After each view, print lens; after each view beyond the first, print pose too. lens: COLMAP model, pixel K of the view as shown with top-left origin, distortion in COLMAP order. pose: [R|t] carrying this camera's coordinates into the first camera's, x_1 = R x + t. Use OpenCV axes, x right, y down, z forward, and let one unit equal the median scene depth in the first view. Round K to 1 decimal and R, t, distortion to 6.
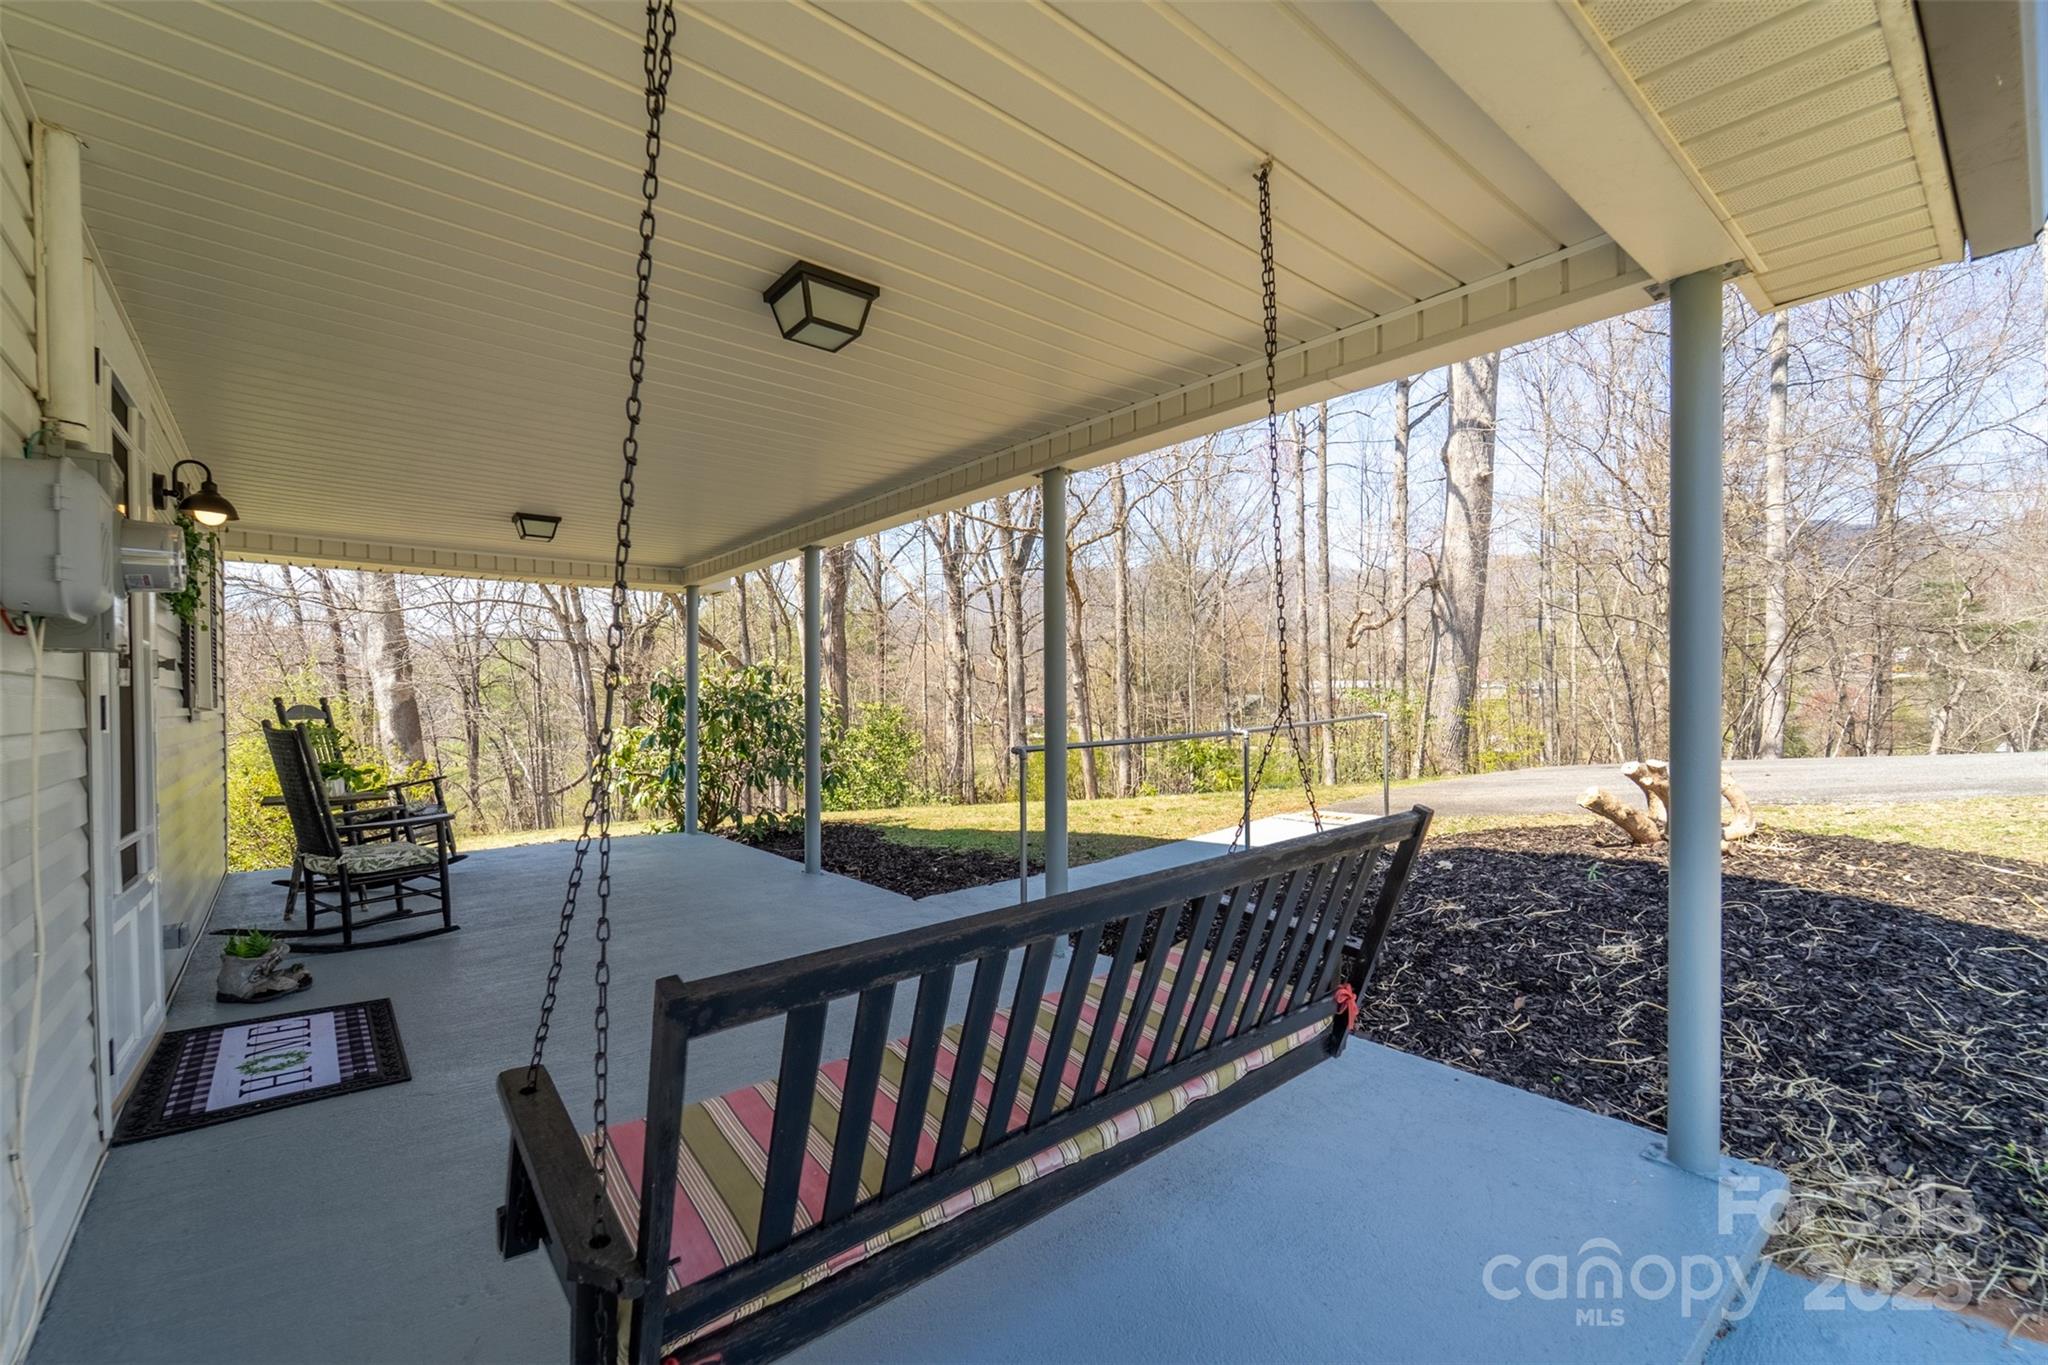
lens RADIAL K [[857.8, 0, 1026.0], [0, 857.8, 702.5], [0, 0, 1]] dist [0.001336, -0.000958]
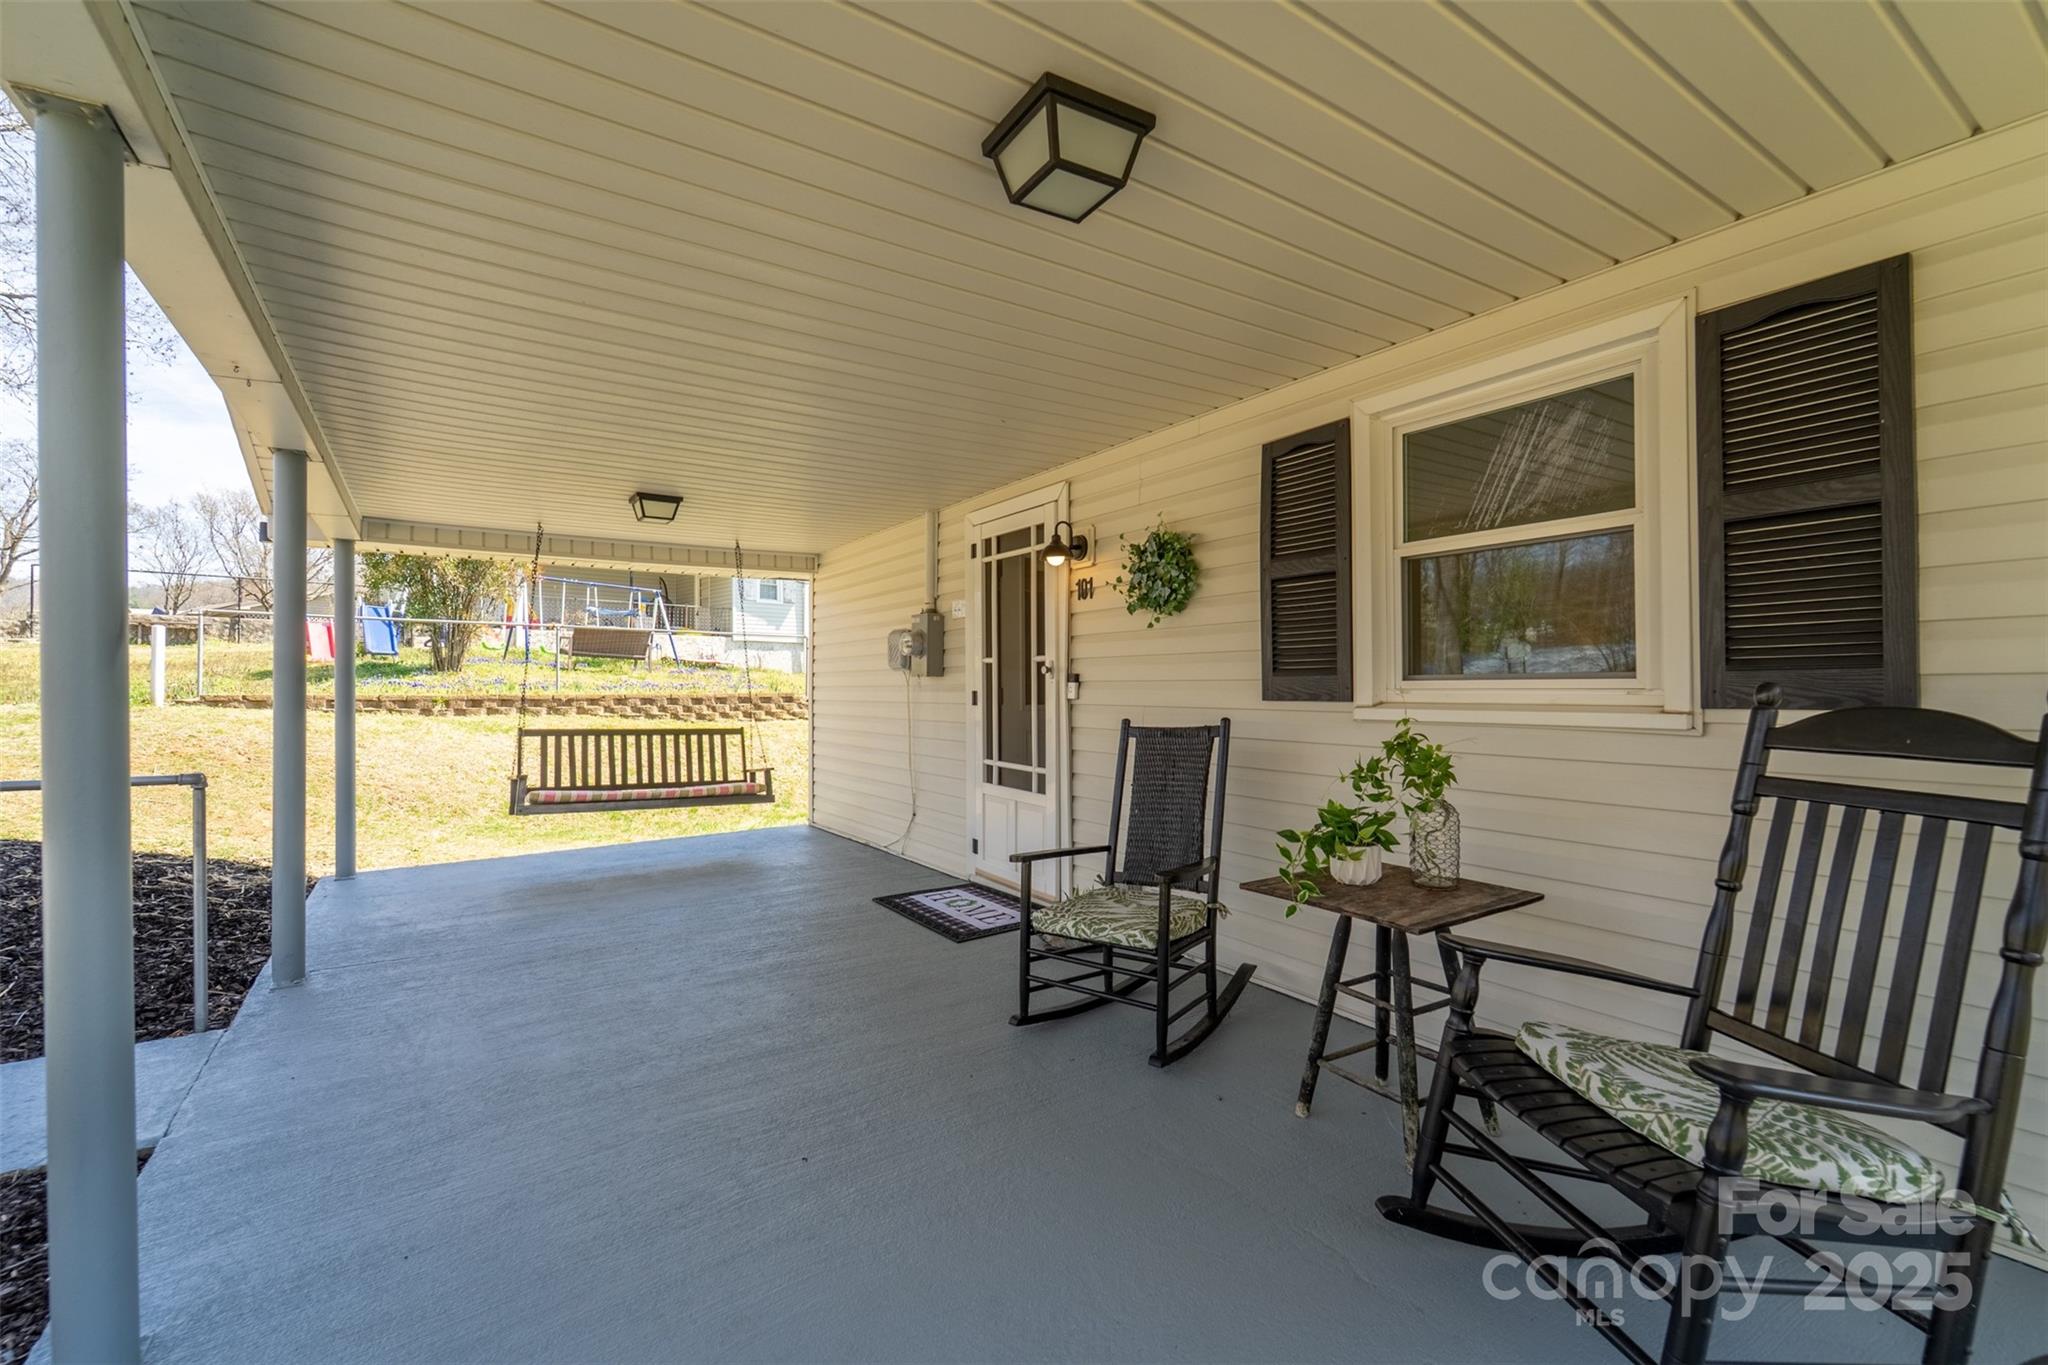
lens RADIAL K [[857.8, 0, 1014.4], [0, 857.8, 684.9], [0, 0, 1]] dist [0.001336, -0.000958]
pose [[-0.993066, 0.016837, 0.116350, -0.519007], [0.017203, 0.999850, 0.002148, 0.001437], [-0.116297, 0.004135, -0.993206, 1.151254]]
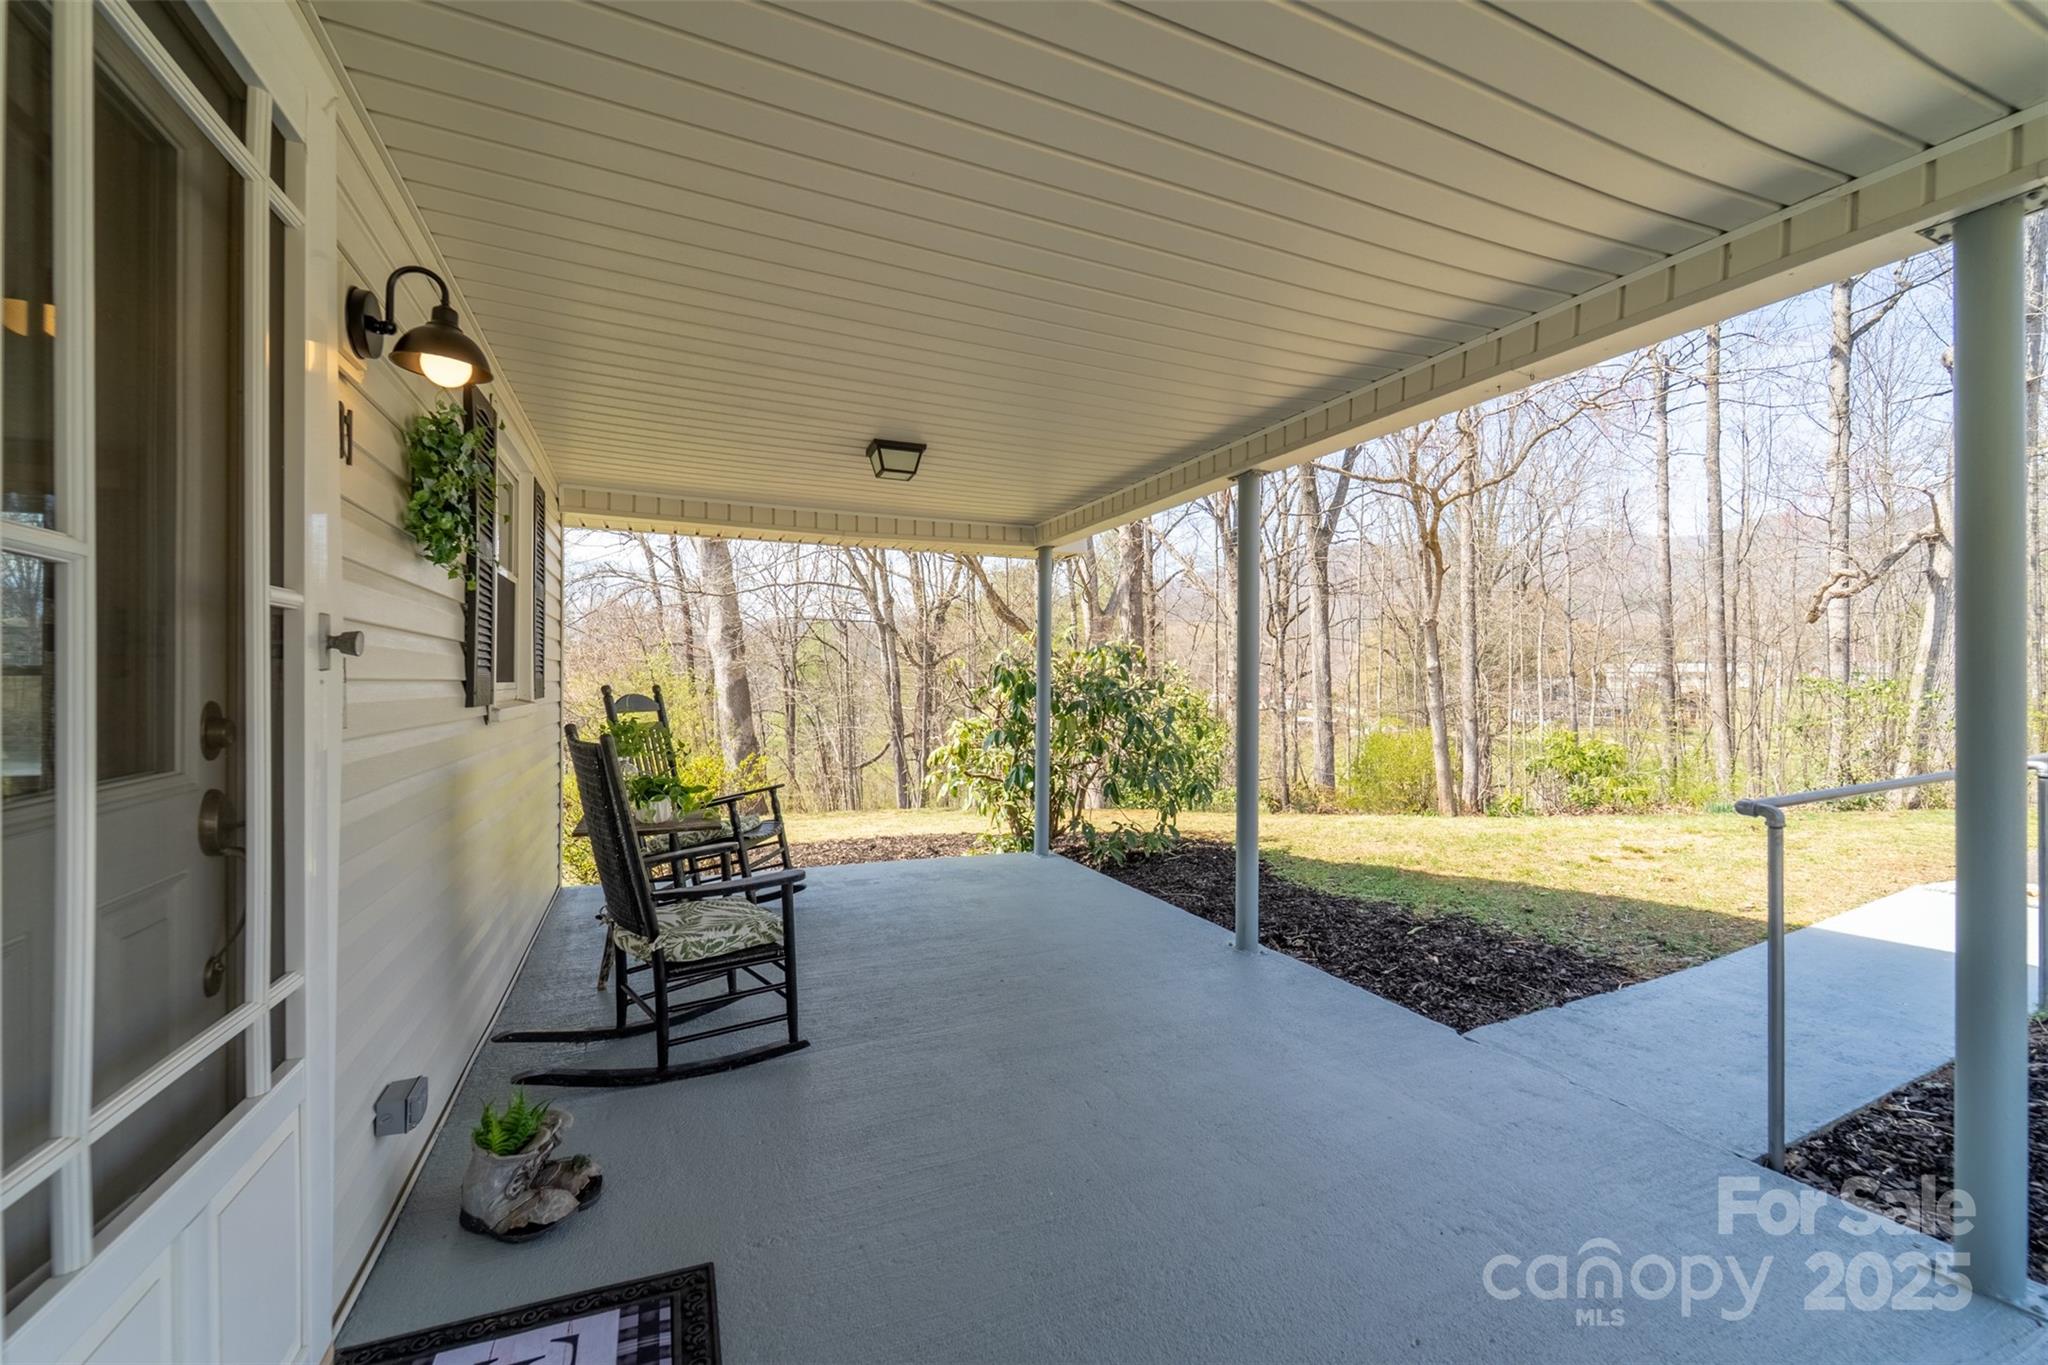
lens RADIAL K [[857.8, 0, 1024.2], [0, 857.8, 674.3], [0, 0, 1]] dist [0.001336, -0.000958]
pose [[0.954067, 0.009916, -0.299430, -0.207937], [-0.012924, 0.999884, -0.008068, -0.011843], [0.299315, 0.011567, 0.954084, 0.282656]]
